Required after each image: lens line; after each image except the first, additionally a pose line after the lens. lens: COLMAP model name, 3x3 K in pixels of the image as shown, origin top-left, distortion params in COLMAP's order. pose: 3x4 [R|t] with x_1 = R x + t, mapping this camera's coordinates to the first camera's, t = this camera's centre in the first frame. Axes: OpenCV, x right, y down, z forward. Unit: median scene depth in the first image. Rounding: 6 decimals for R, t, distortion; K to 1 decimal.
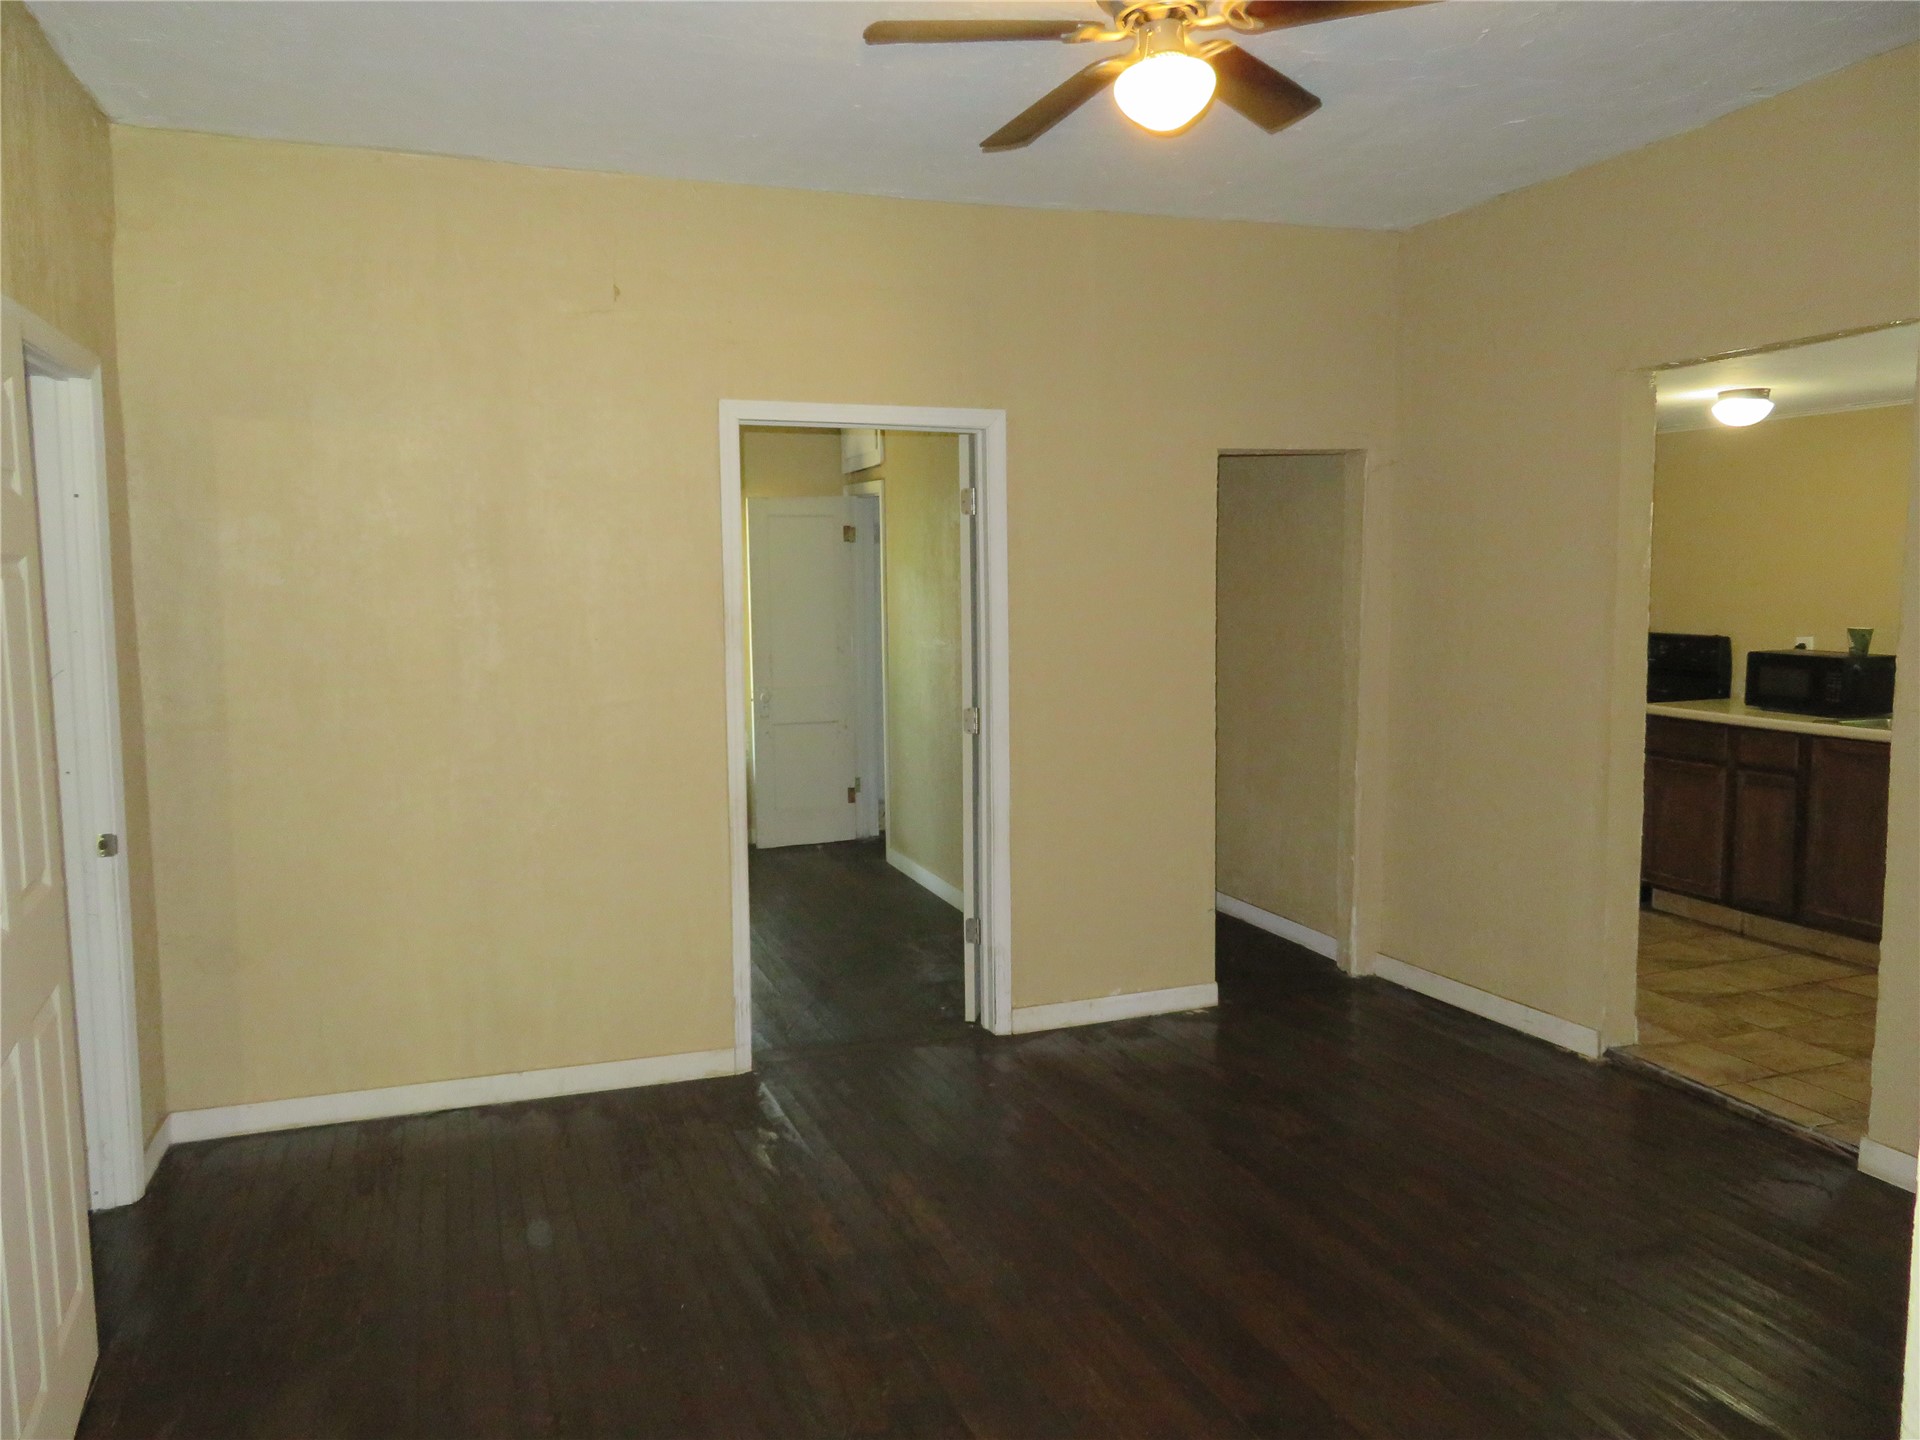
lens RADIAL K [[1374.7, 0, 968.2], [0, 1374.7, 726.6], [0, 0, 1]] dist [-0.003379, -0.005793]
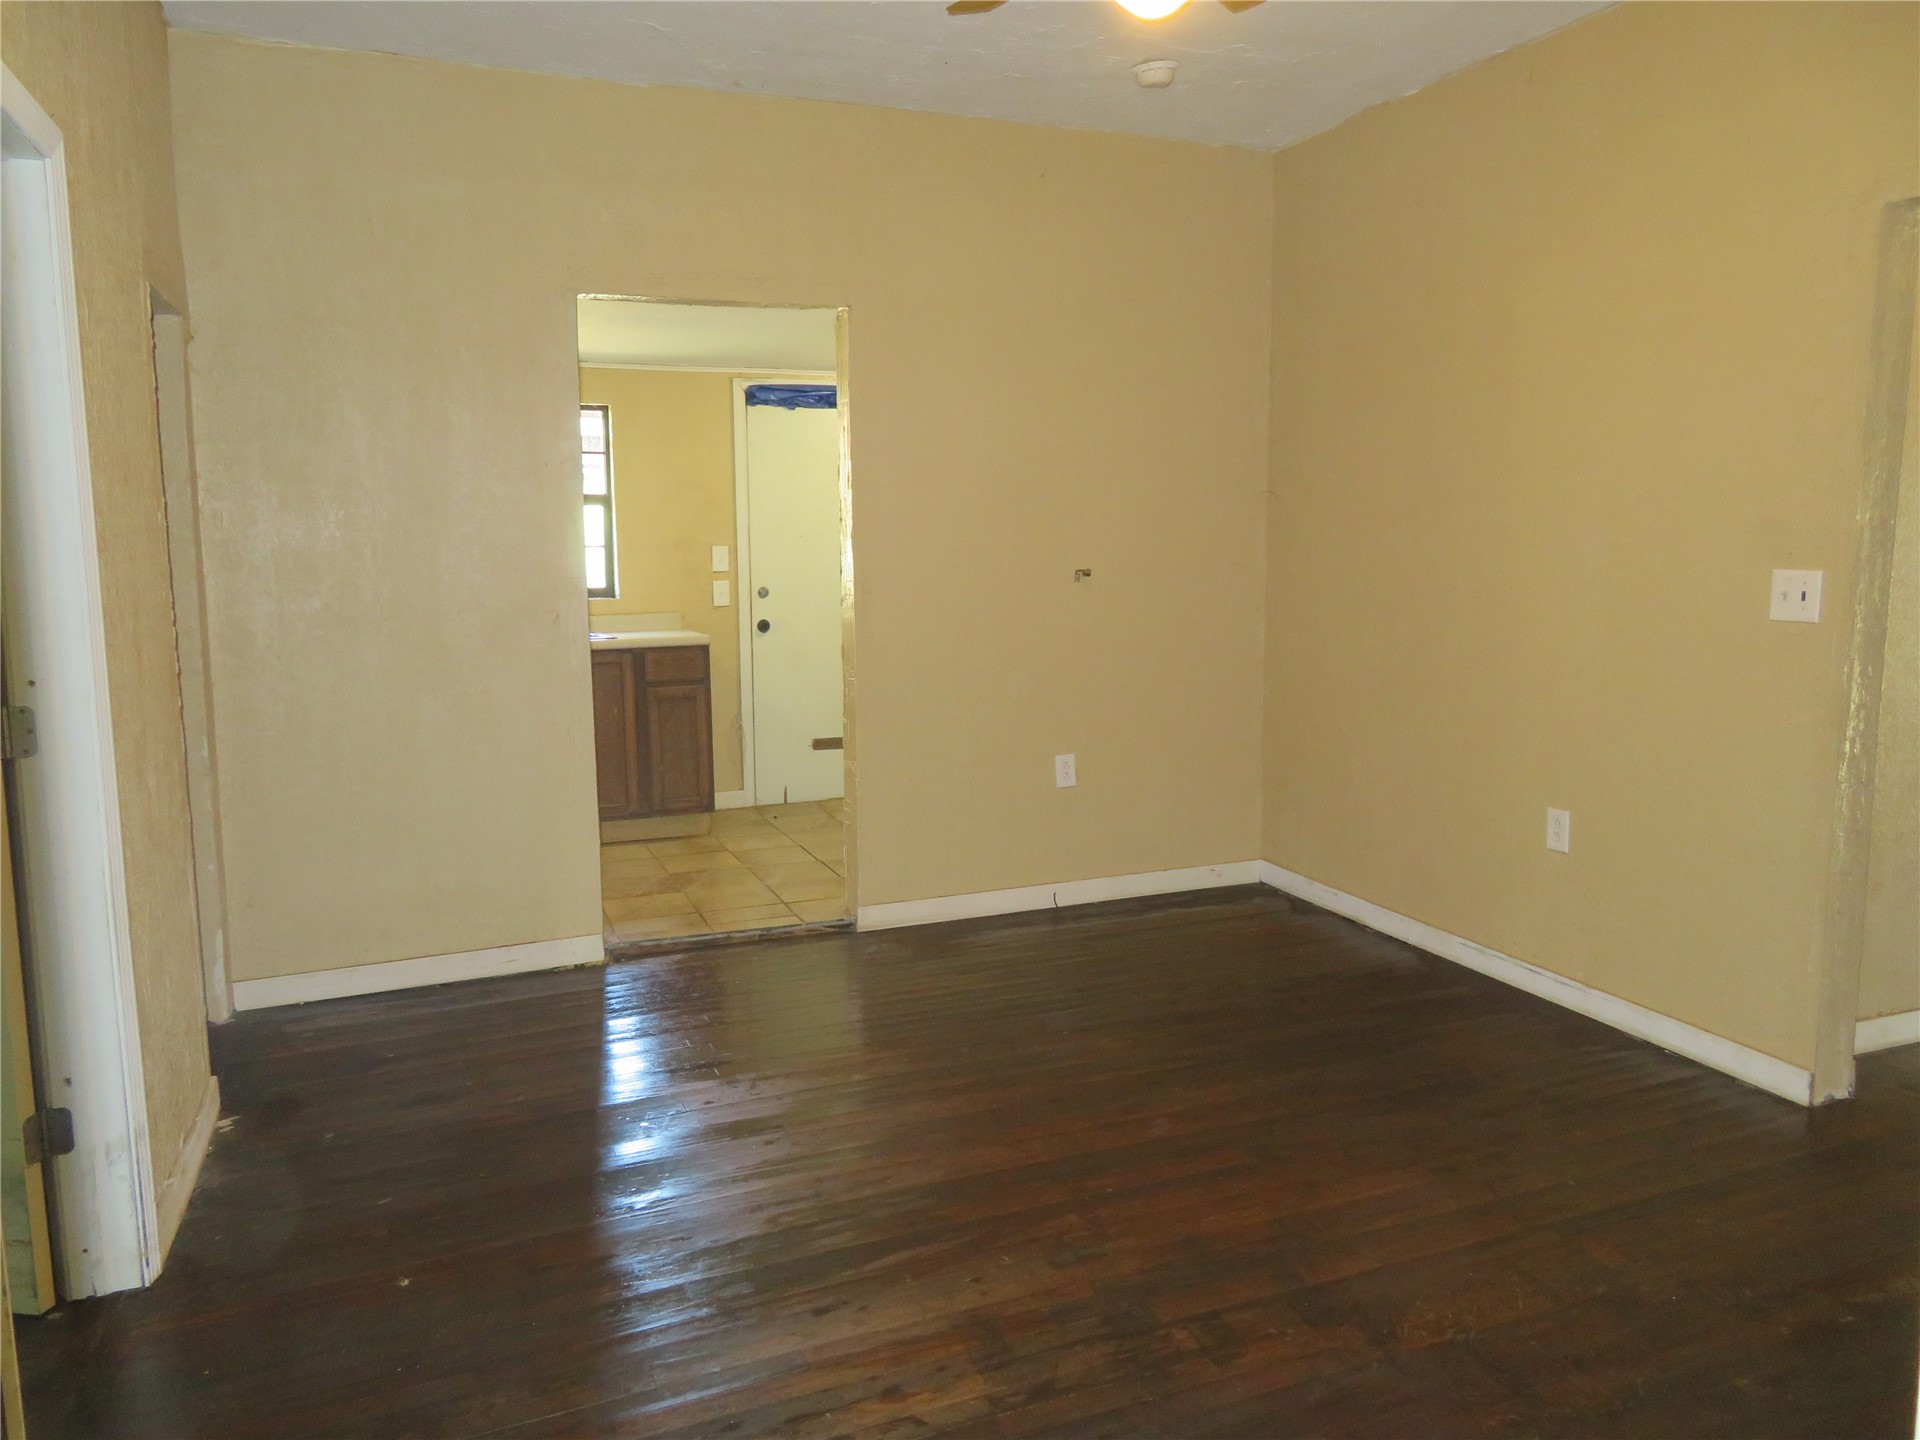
lens RADIAL K [[1374.7, 0, 959.0], [0, 1374.7, 718.9], [0, 0, 1]] dist [-0.003379, -0.005793]
pose [[-0.027030, -0.121608, 0.992210, -0.561442], [0.110709, 0.986103, 0.123875, -0.037630], [-0.993485, 0.113195, -0.013191, 0.724526]]
